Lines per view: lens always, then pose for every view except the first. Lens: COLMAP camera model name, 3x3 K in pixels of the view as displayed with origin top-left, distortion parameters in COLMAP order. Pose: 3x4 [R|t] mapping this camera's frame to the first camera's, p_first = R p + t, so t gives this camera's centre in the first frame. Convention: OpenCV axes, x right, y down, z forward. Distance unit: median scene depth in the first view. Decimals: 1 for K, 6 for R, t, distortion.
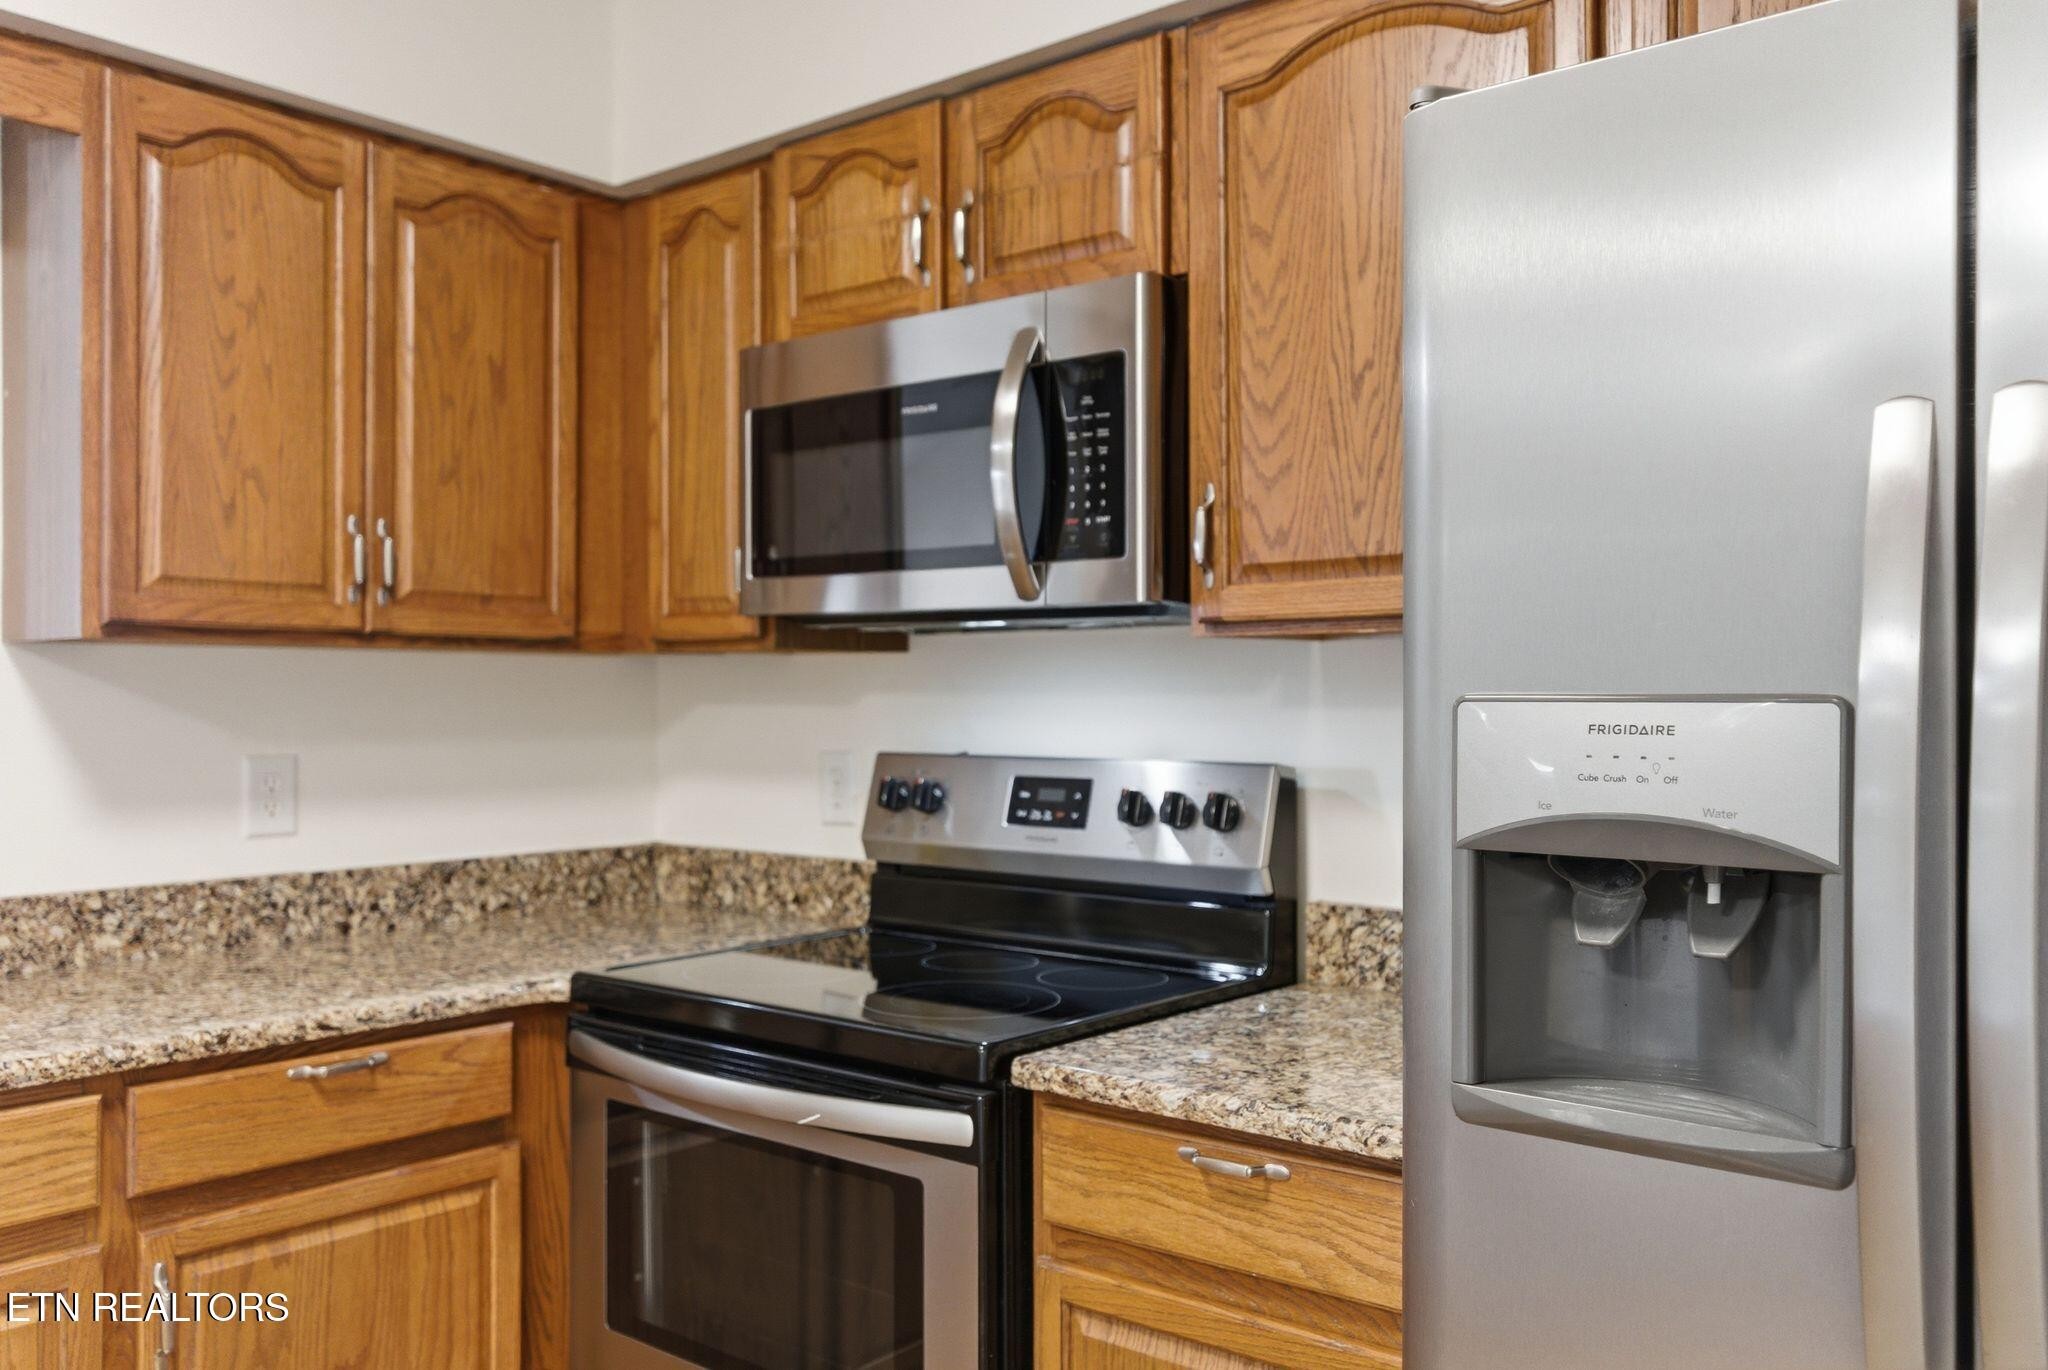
lens RADIAL K [[1649.1, 0, 1037.3], [0, 1649.1, 696.2], [0, 0, 1]] dist [0.000142, 0.008103]
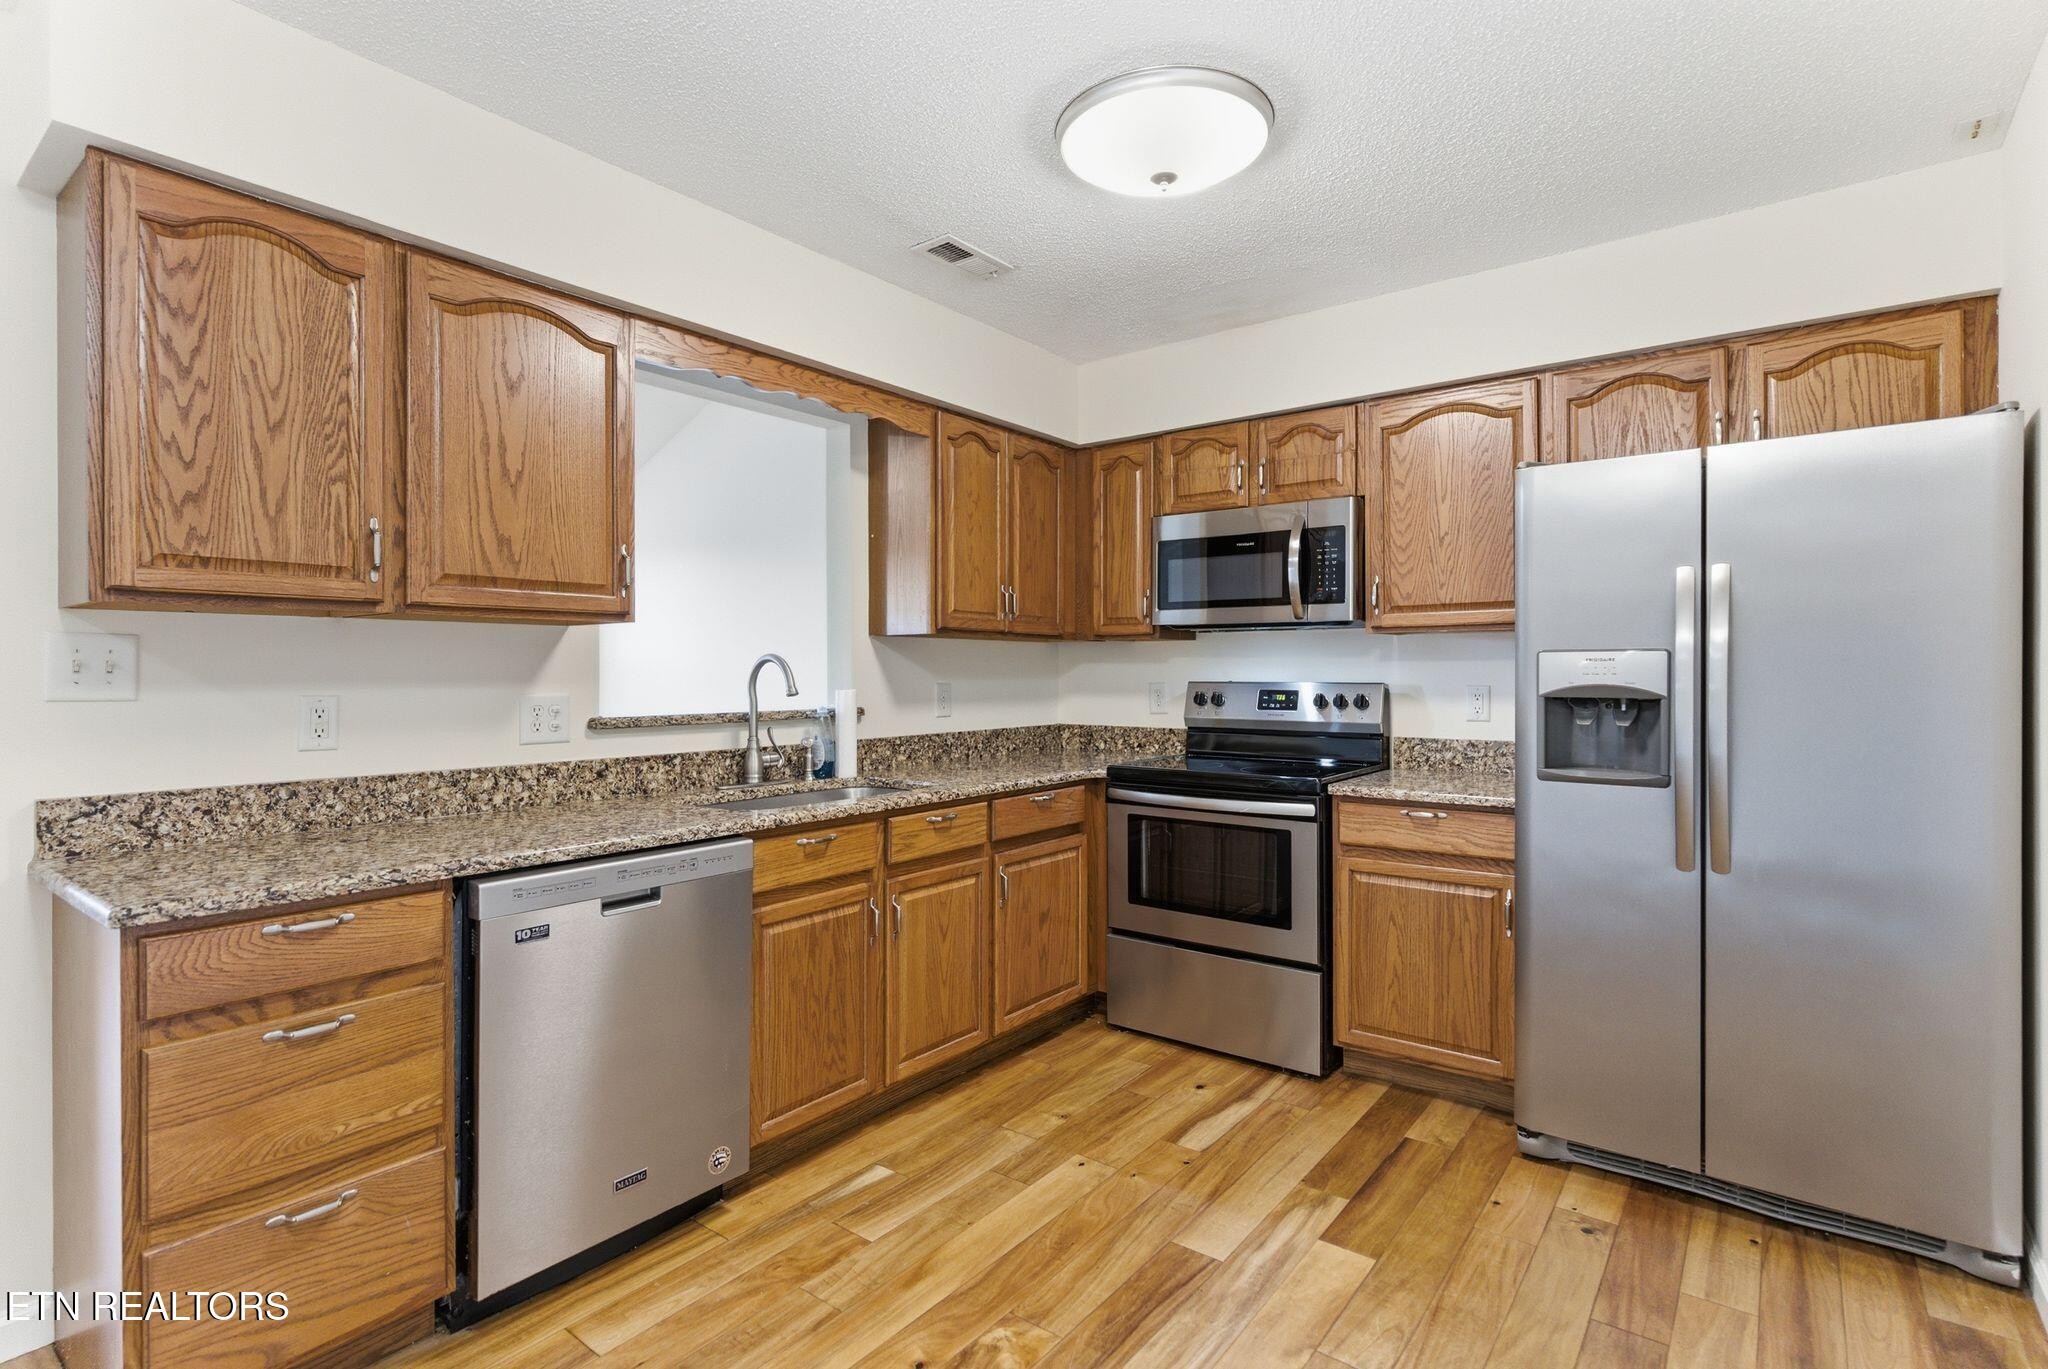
lens RADIAL K [[1000.8, 0, 1024.2], [0, 1000.8, 671.5], [0, 0, 1]] dist [0.002619, -0.000386]
pose [[0.999164, -0.001684, 0.040855, -0.486644], [0.001660, 0.999998, 0.000633, 0.022093], [-0.040856, -0.000564, 0.999165, -0.544248]]
